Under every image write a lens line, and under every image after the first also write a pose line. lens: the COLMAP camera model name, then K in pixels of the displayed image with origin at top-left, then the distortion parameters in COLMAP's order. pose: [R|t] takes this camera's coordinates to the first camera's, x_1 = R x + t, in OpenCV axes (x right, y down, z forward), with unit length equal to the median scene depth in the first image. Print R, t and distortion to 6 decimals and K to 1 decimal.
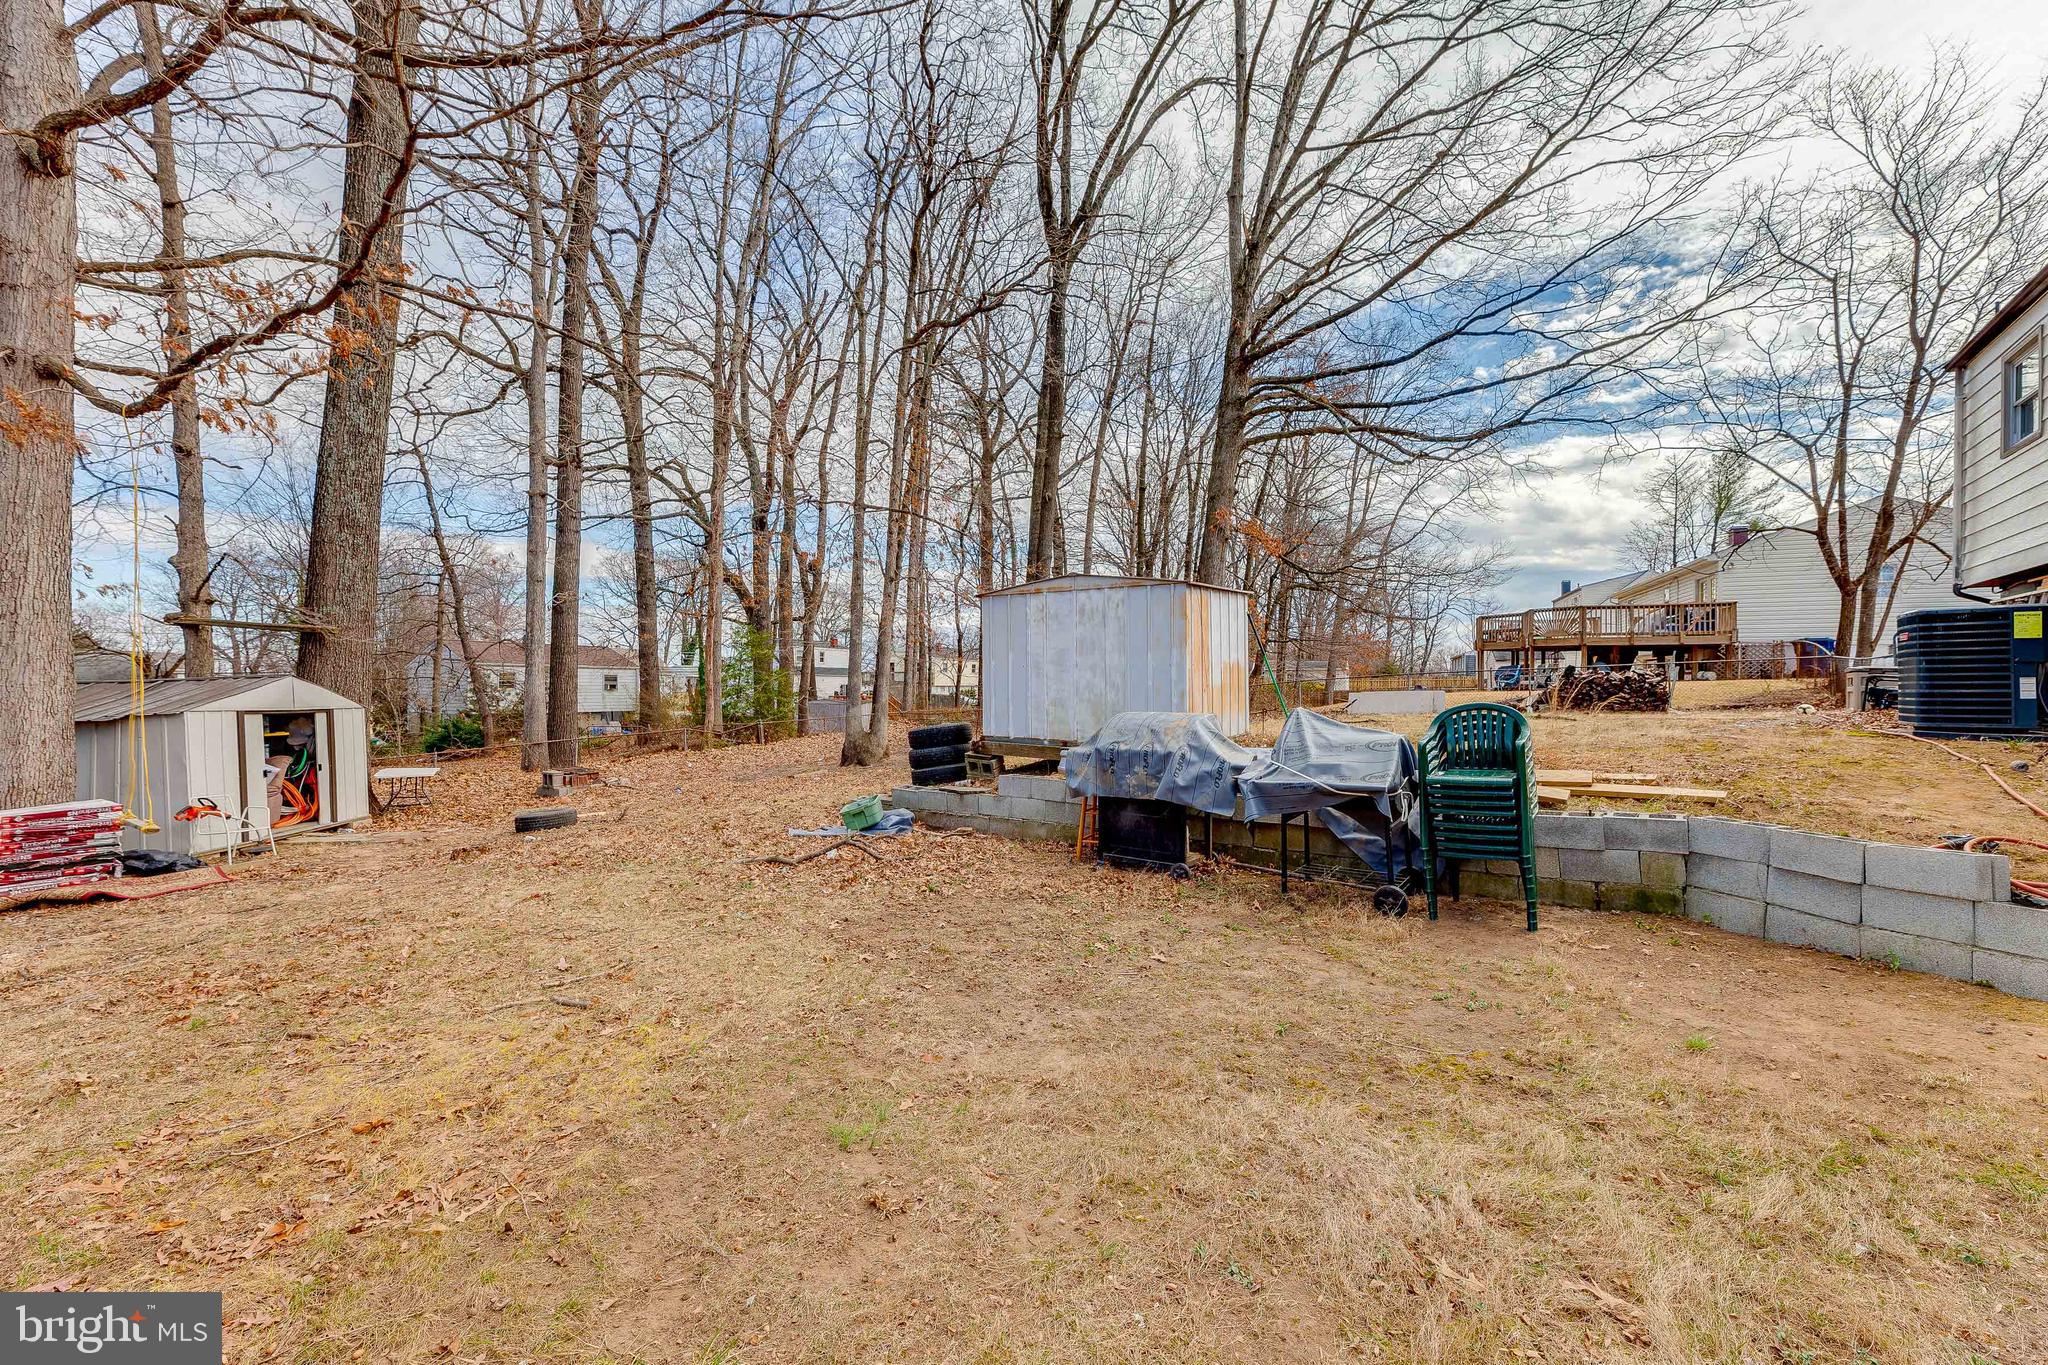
lens RADIAL K [[797.9, 0, 1021.3], [0, 797.9, 689.7], [0, 0, 1]] dist [0.002502, 0.000083]
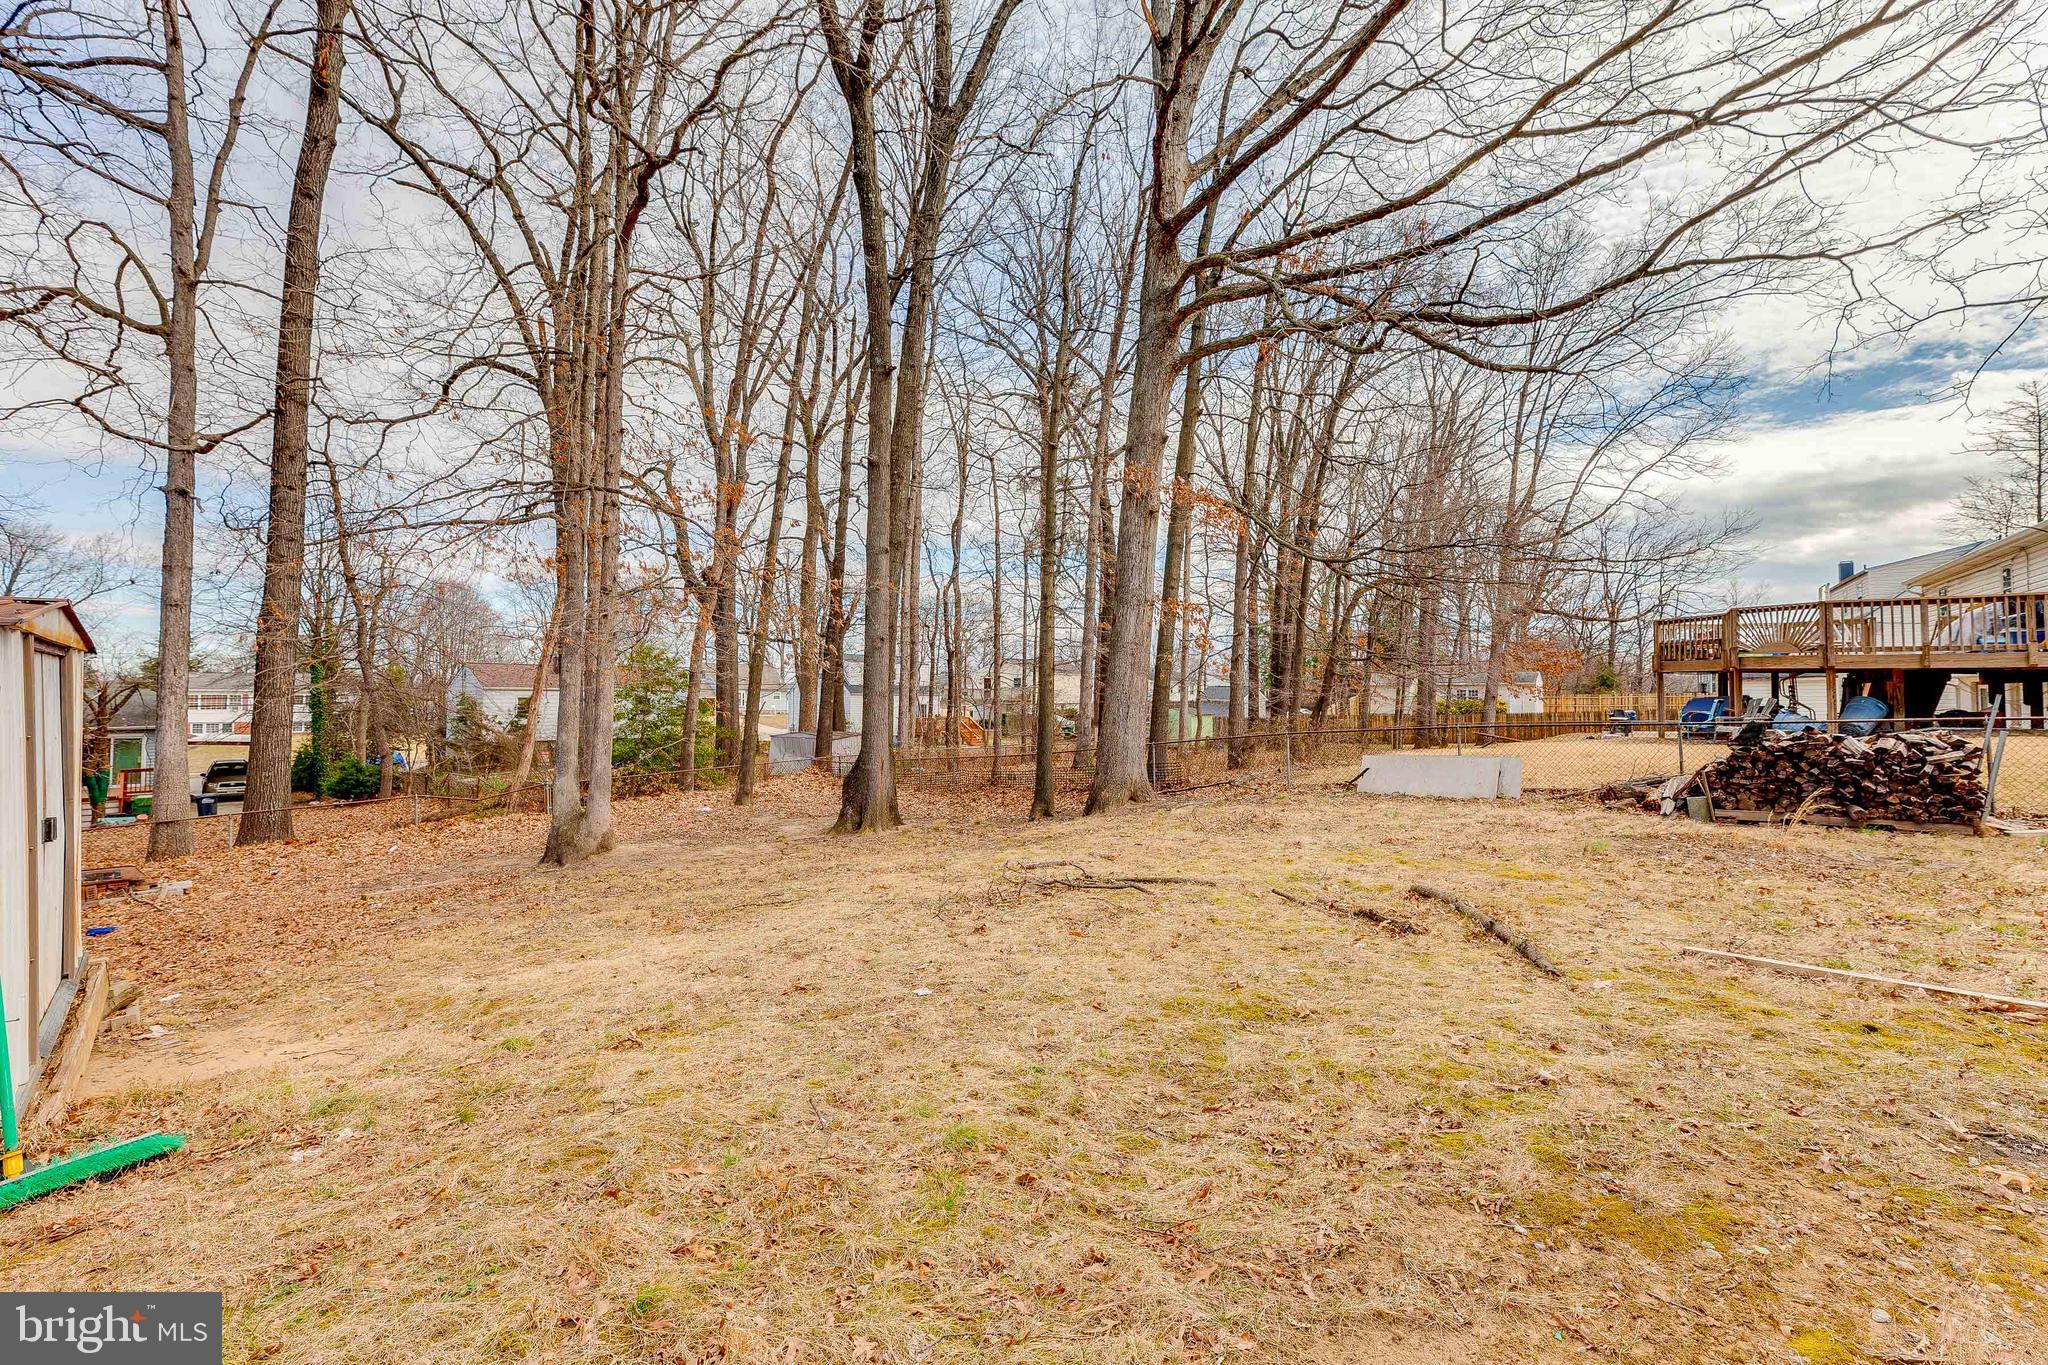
lens RADIAL K [[830.4, 0, 1034.3], [0, 830.4, 678.5], [0, 0, 1]] dist [0.004102, -0.000005]
pose [[0.979932, -0.005719, -0.199249, 0.255275], [0.000742, 0.999686, -0.025043, -0.034184], [0.199330, 0.024392, 0.979629, 0.287109]]
